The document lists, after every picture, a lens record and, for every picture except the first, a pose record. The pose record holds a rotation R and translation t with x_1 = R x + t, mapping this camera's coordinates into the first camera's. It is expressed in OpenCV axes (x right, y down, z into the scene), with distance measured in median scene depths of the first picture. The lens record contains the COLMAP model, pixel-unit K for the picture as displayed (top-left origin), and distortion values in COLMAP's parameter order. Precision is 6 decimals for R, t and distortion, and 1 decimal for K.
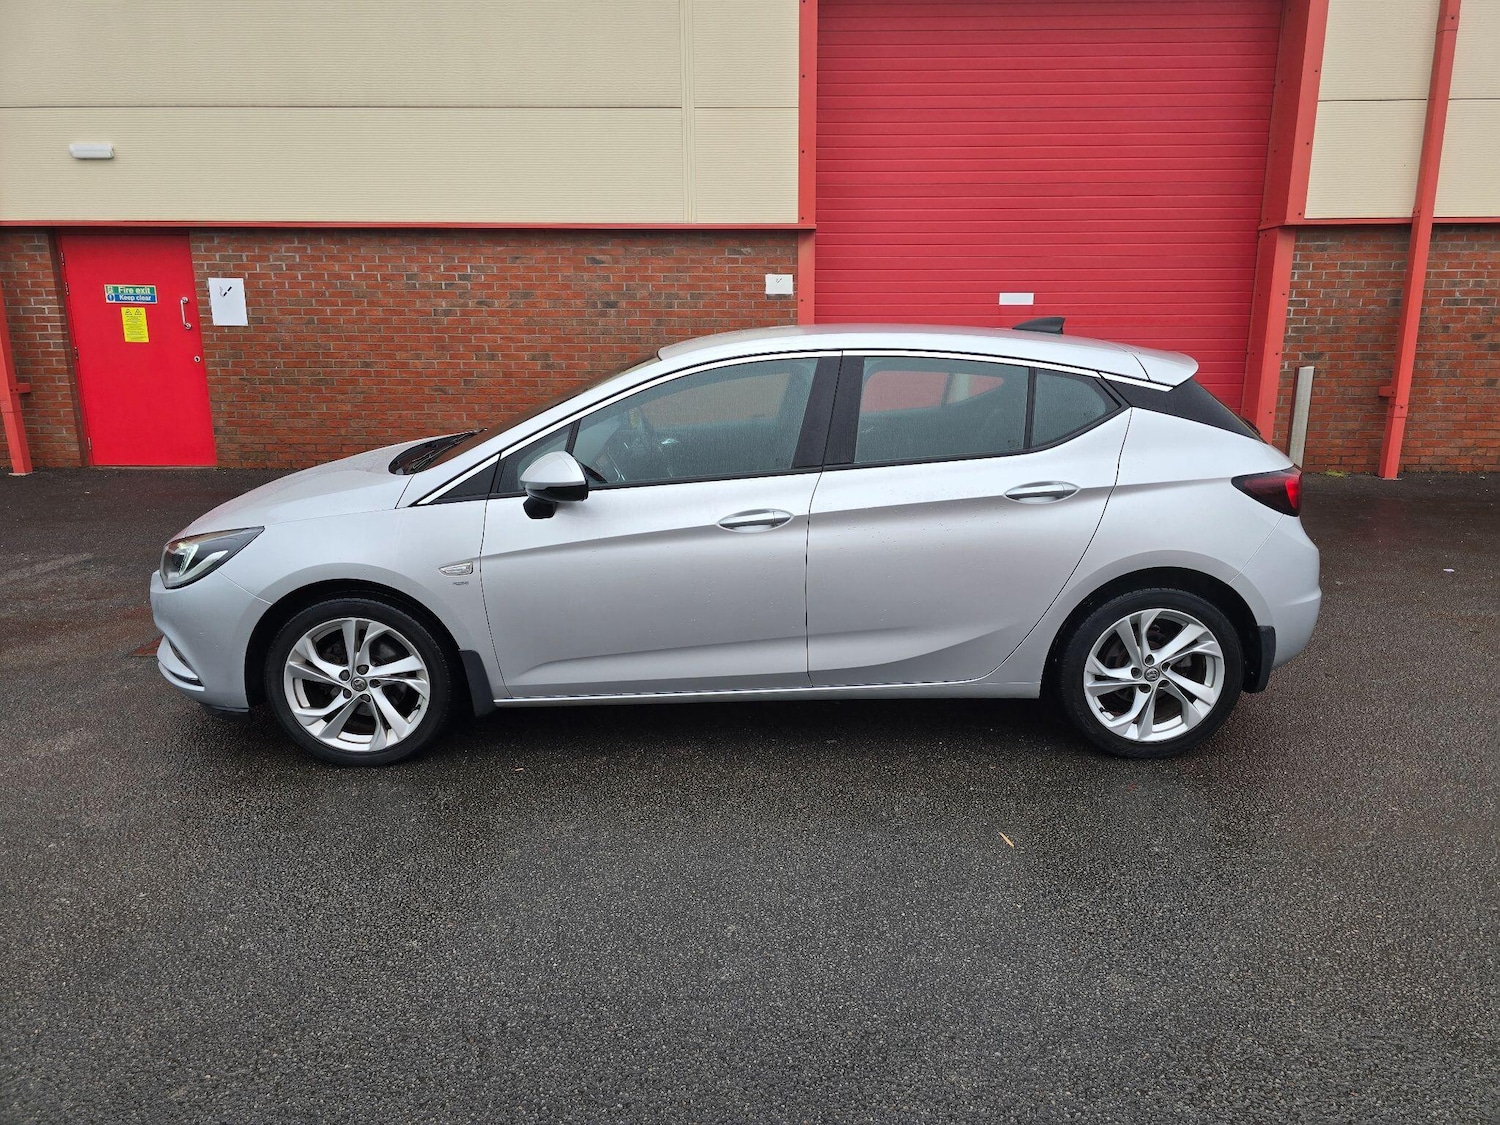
lens RADIAL K [[994.6, 0, 770.2], [0, 994.6, 546.8], [0, 0, 1]] dist [0.063536, -0.053283]
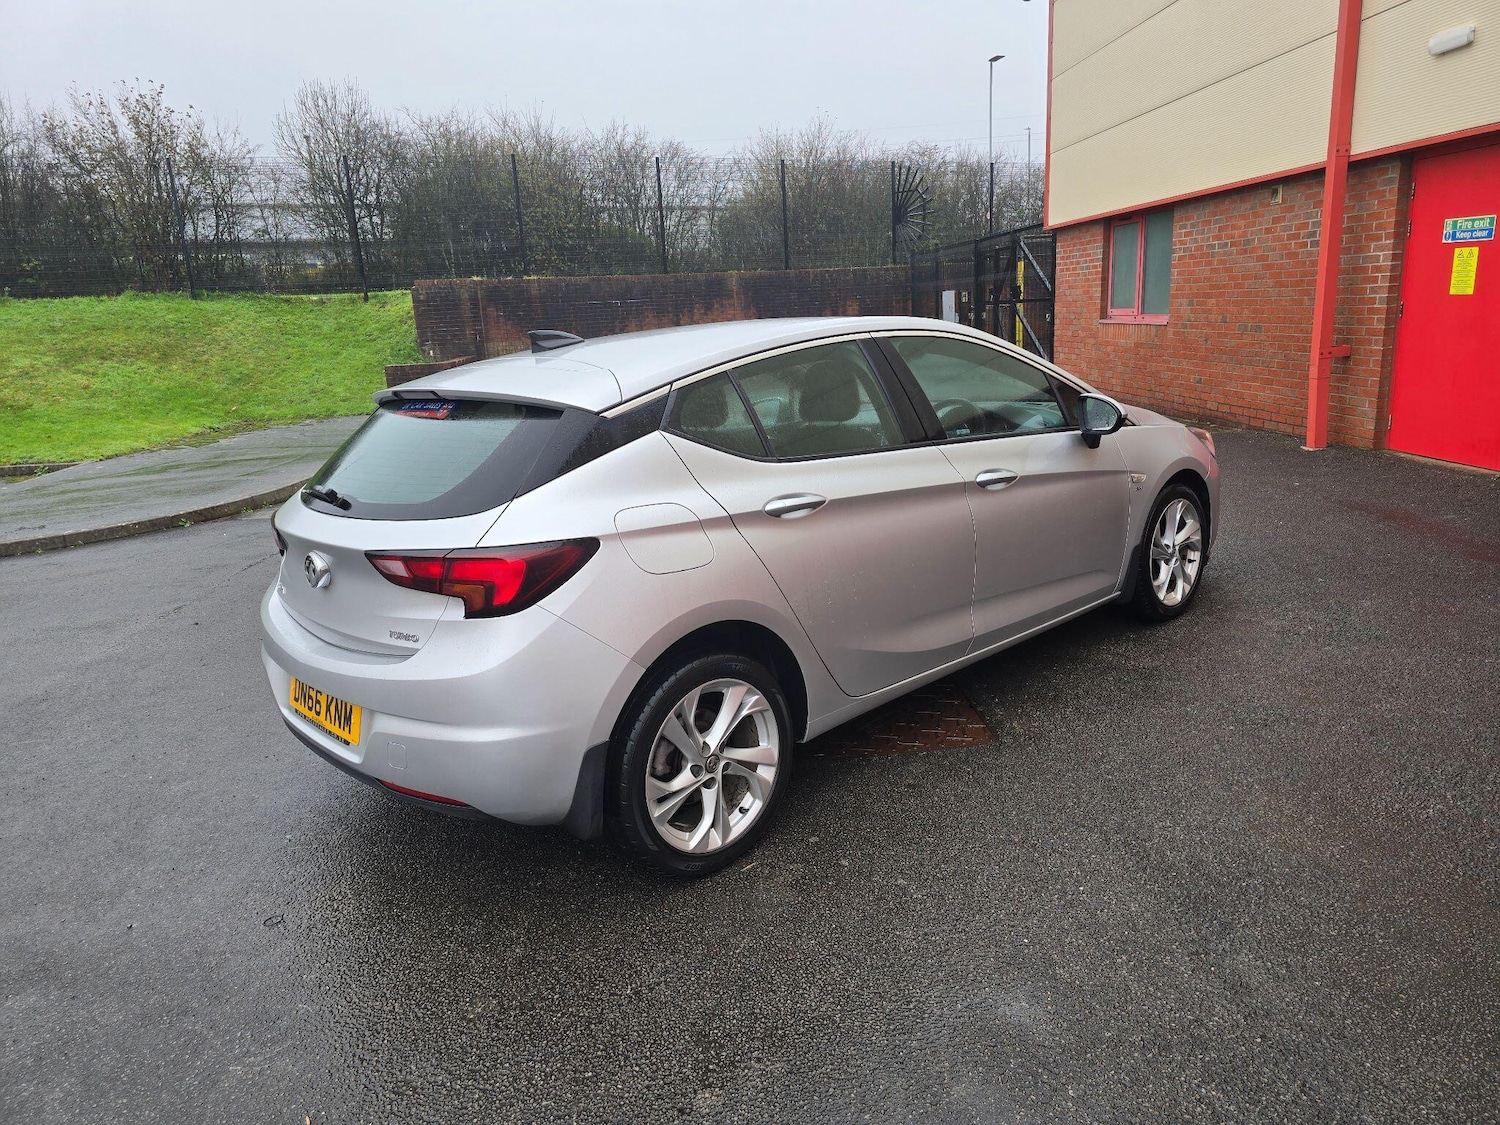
lens RADIAL K [[994.6, 0, 749.7], [0, 994.6, 562.9], [0, 0, 1]] dist [0.063536, -0.053283]
pose [[0.087269, 0.243170, -0.966050, 0.104482], [-0.155540, 0.961183, 0.227894, -0.104556], [0.983967, 0.130371, 0.121704, 0.434277]]
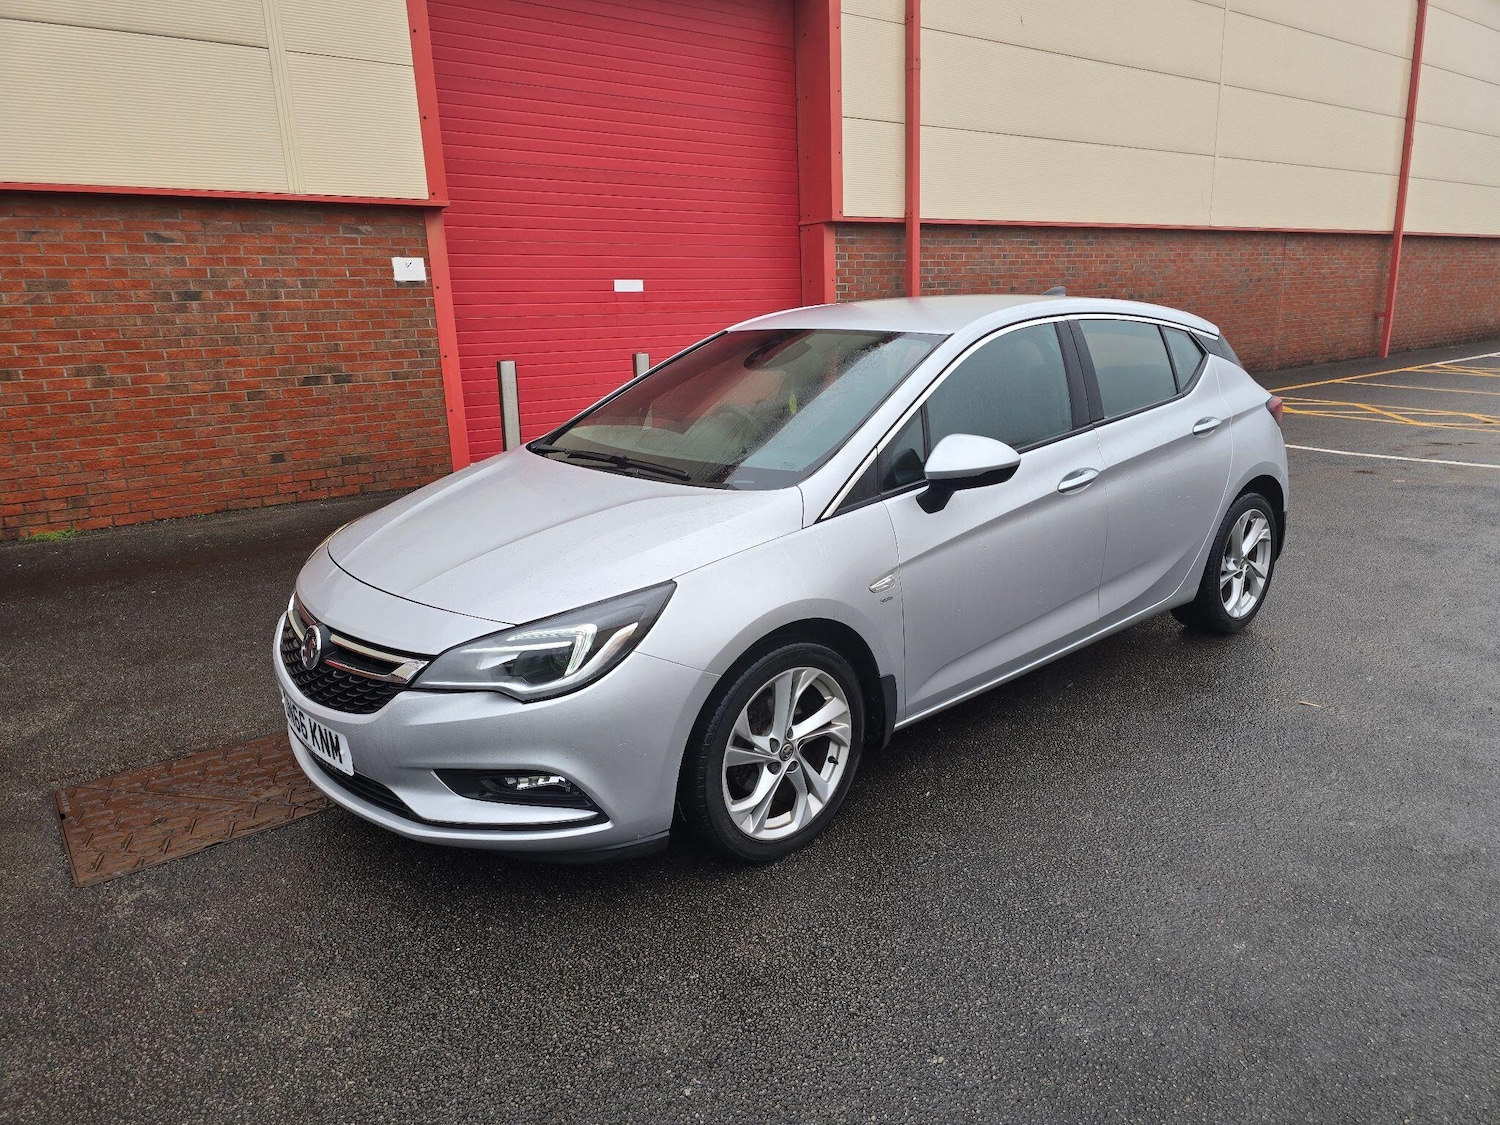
lens RADIAL K [[994.6, 0, 748.6], [0, 994.6, 553.6], [0, 0, 1]] dist [0.063536, -0.053283]
pose [[0.773215, -0.176228, 0.609166, -0.337508], [0.170214, 0.983035, 0.068332, -0.029981], [-0.610873, 0.050853, 0.790093, 0.143629]]
